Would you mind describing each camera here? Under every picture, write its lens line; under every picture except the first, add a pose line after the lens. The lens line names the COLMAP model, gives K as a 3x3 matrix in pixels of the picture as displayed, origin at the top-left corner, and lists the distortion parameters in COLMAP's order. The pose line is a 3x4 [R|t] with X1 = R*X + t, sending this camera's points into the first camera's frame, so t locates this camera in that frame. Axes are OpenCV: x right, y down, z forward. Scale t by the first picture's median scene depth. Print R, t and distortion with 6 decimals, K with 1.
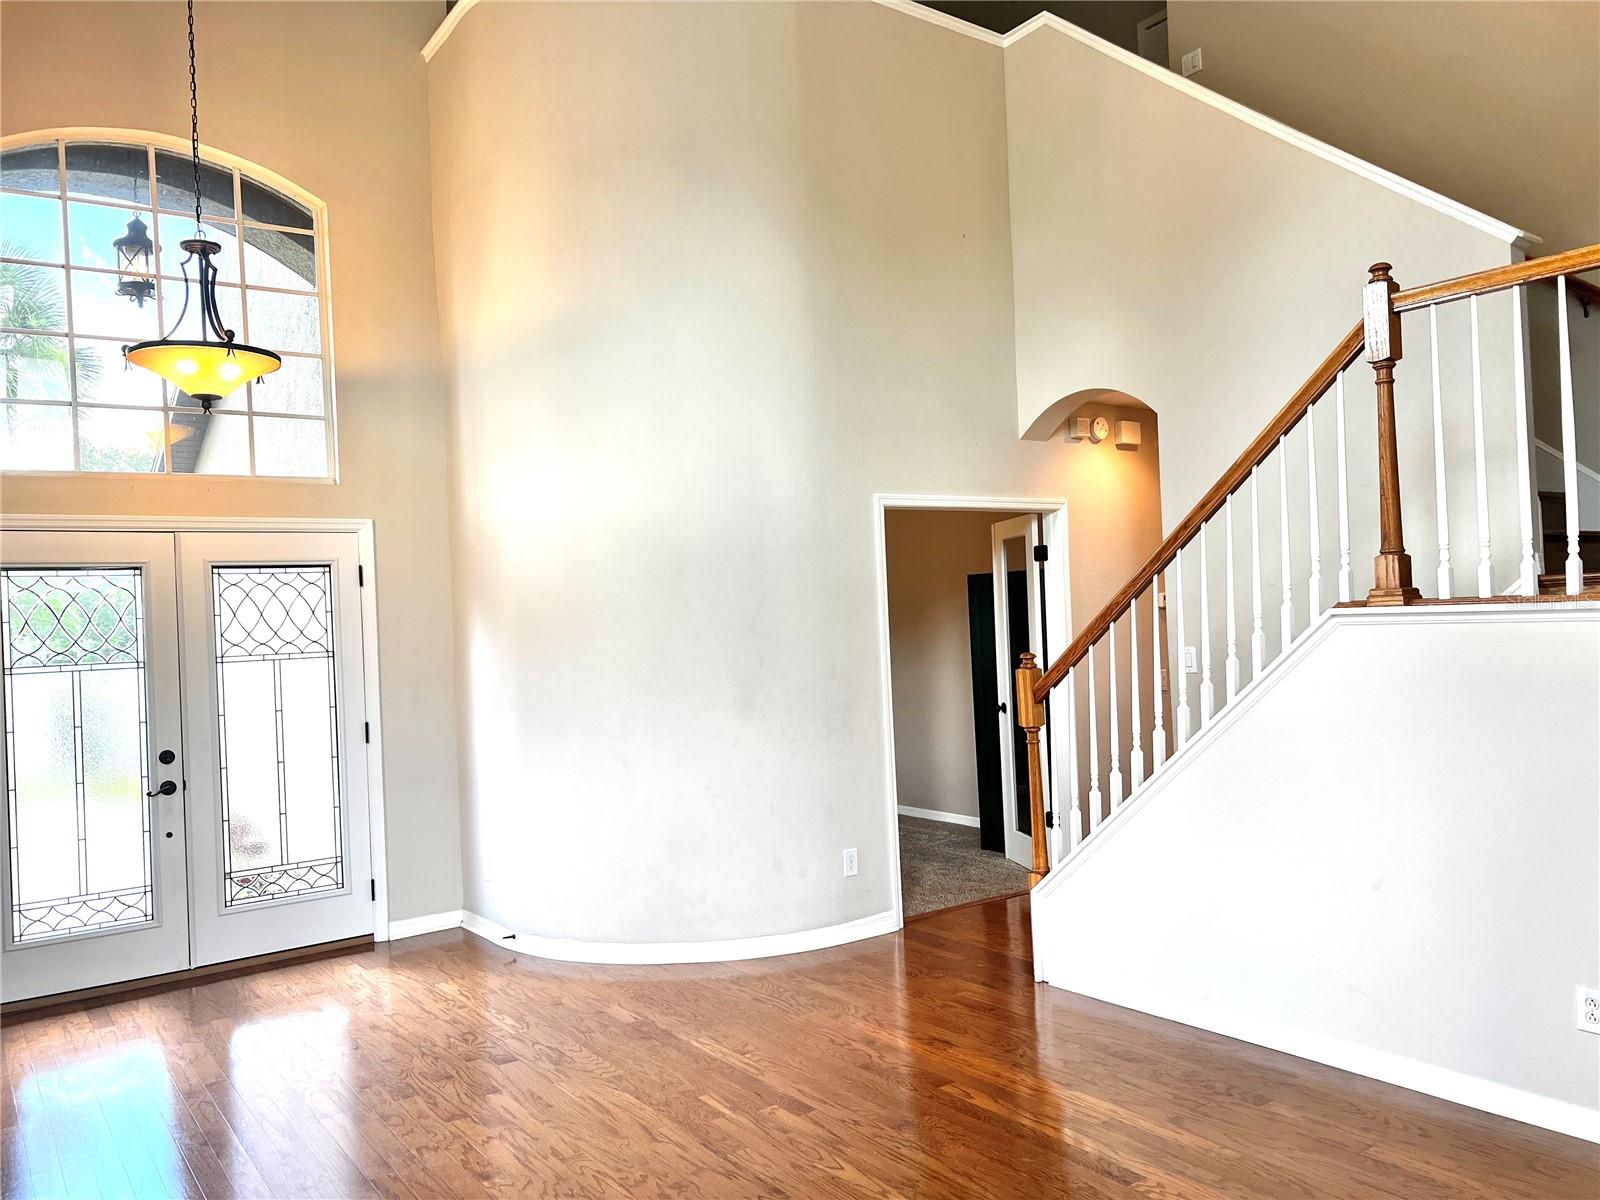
lens RADIAL K [[1172.1, 0, 799.2], [0, 1172.1, 602.7], [0, 0, 1]] dist [0.045528, -0.065900]
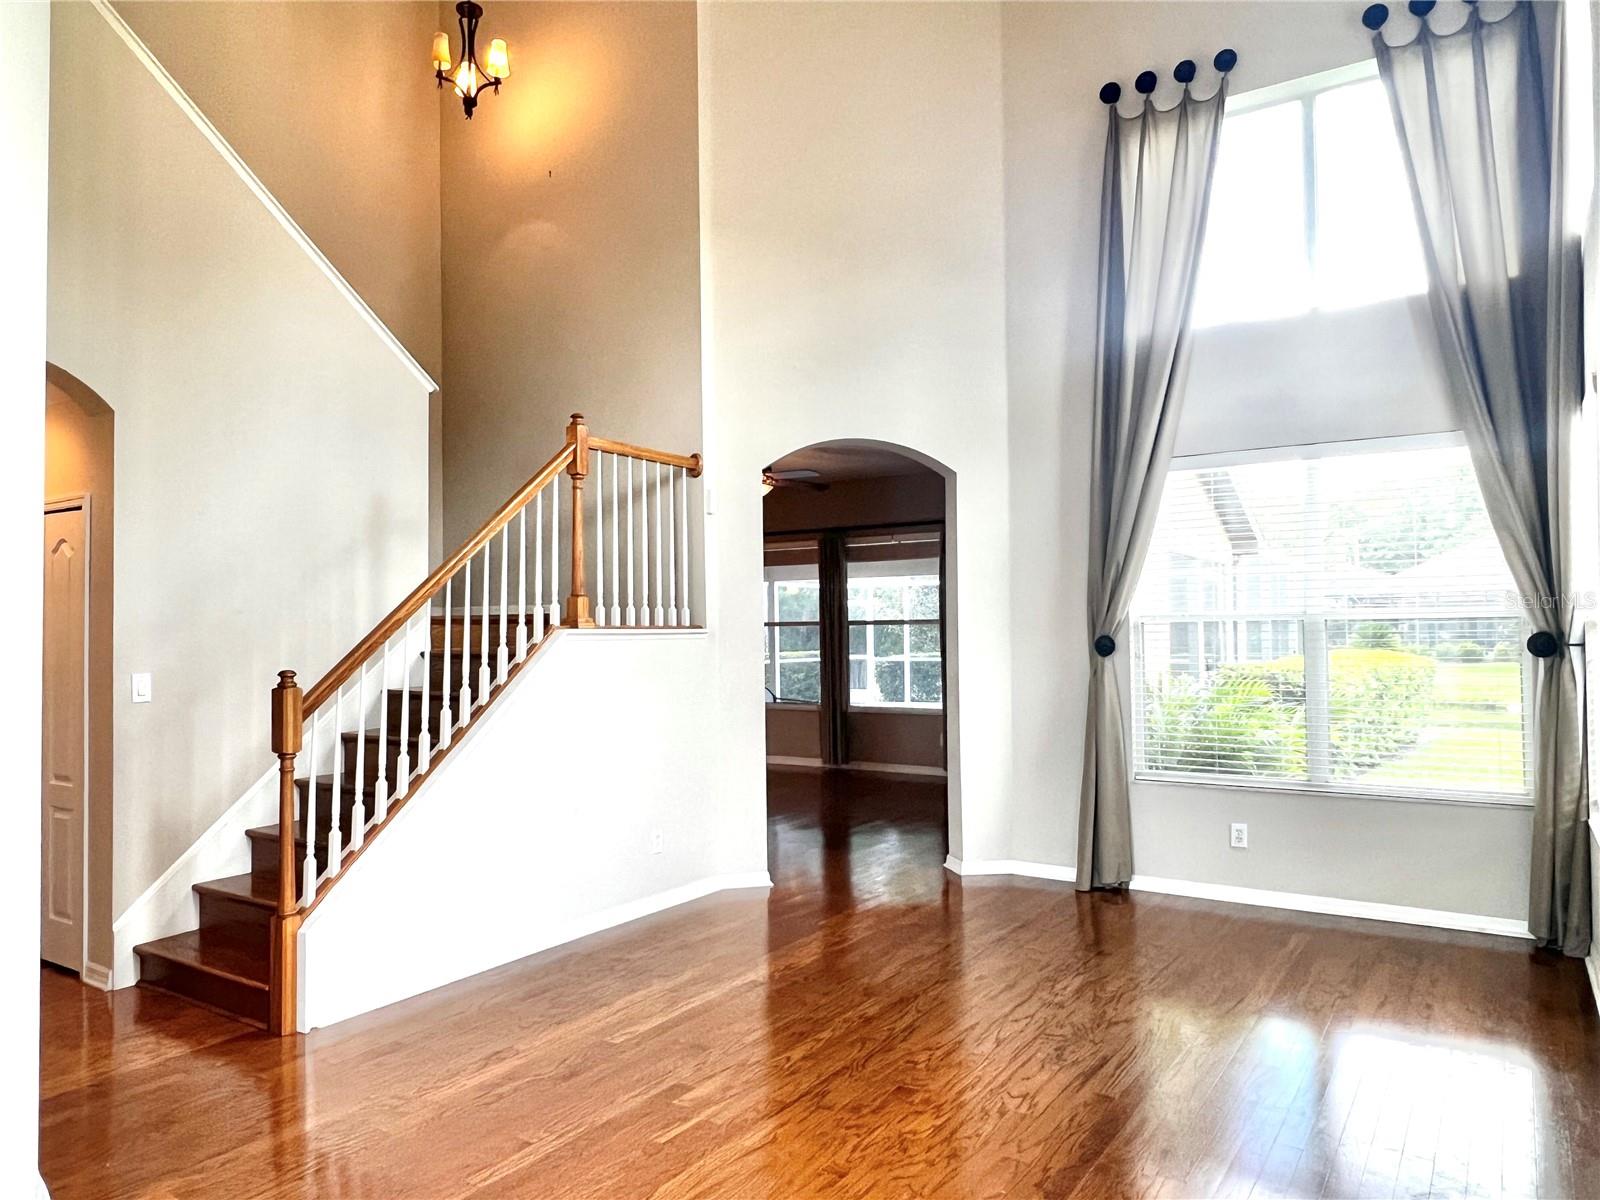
lens RADIAL K [[1084.8, 0, 800.1], [0, 1084.8, 605.0], [0, 0, 1]] dist [0.006072, 0.000116]
pose [[-0.334812, 0.064982, 0.940042, -0.944912], [0.016247, 0.997869, -0.063193, 0.075747], [-0.942145, -0.005885, -0.335154, 1.226859]]
